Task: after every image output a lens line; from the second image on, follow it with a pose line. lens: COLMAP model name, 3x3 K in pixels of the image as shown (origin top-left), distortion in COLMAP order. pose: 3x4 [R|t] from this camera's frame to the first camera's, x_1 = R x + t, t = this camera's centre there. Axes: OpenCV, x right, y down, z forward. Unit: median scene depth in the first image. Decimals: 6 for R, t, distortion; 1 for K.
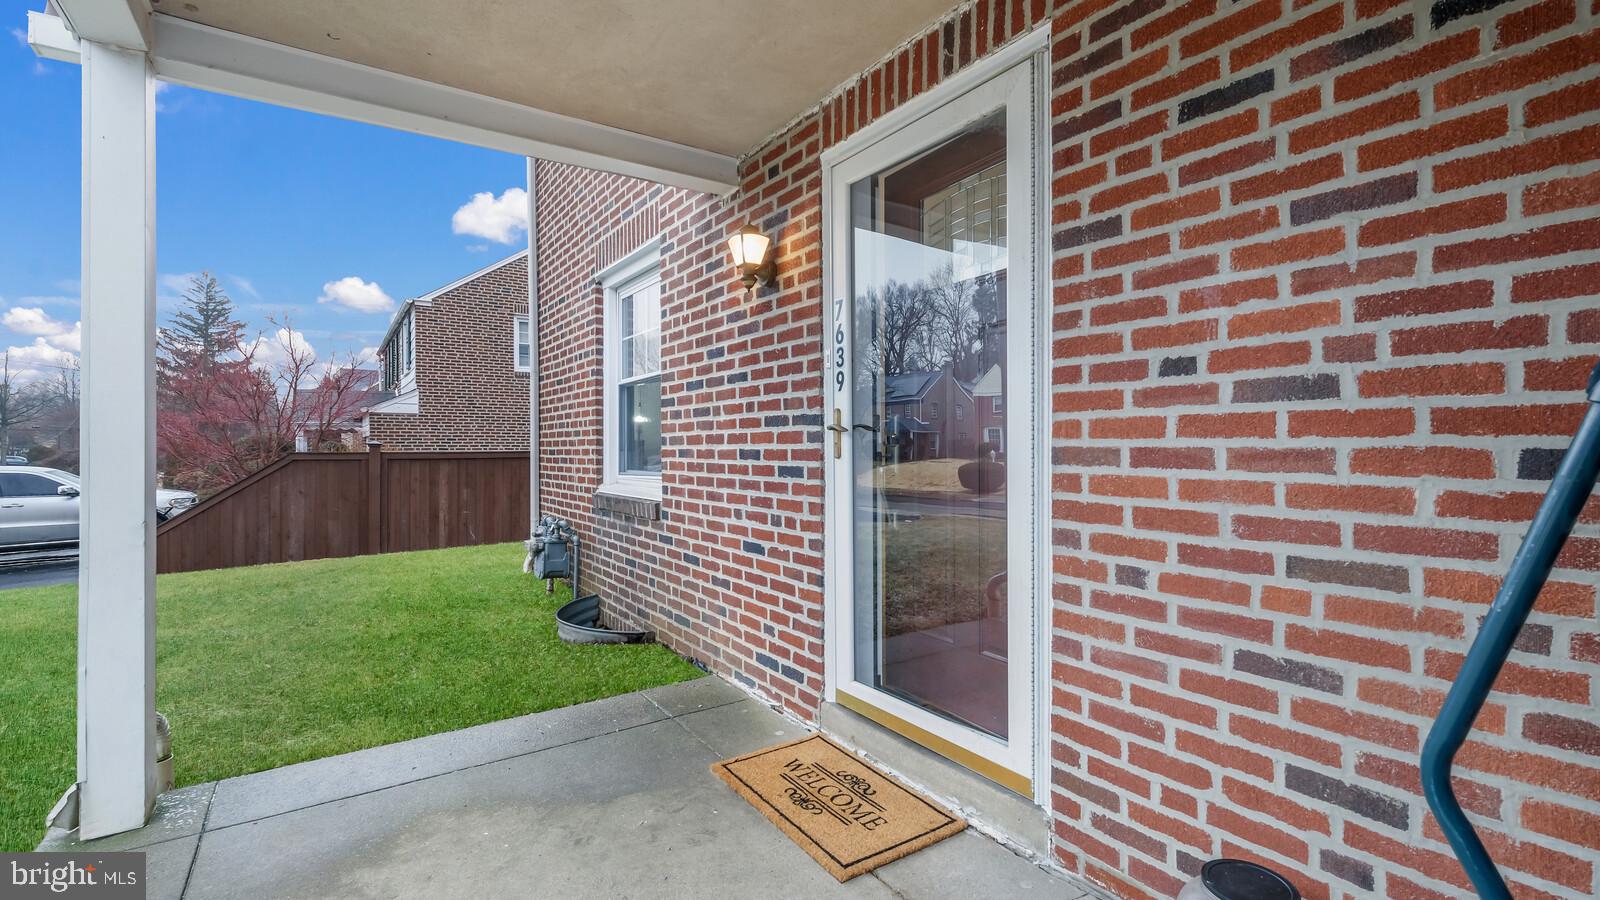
lens RADIAL K [[705.9, 0, 793.8], [0, 705.9, 451.9], [0, 0, 1]] dist [0.000689, 0.000764]
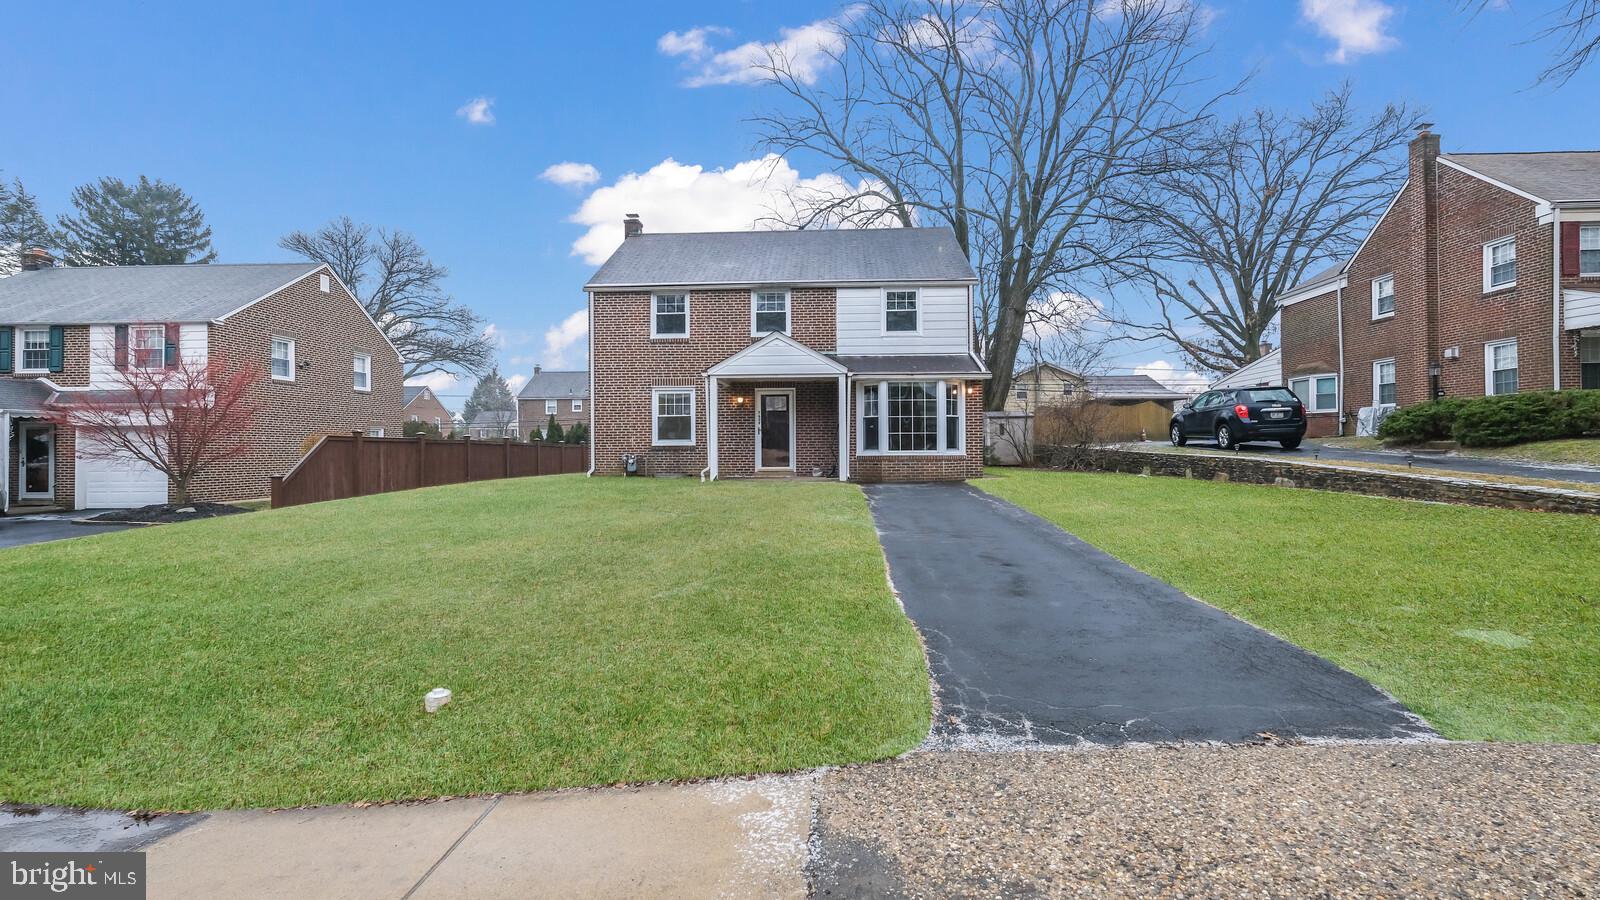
lens RADIAL K [[705.9, 0, 797.8], [0, 705.9, 447.6], [0, 0, 1]] dist [0.000689, 0.000764]
pose [[0.598969, 0.002714, 0.800768, -1.400499], [0.008683, 0.999913, -0.009884, 0.055613], [-0.800725, 0.012873, 0.598893, -0.913995]]
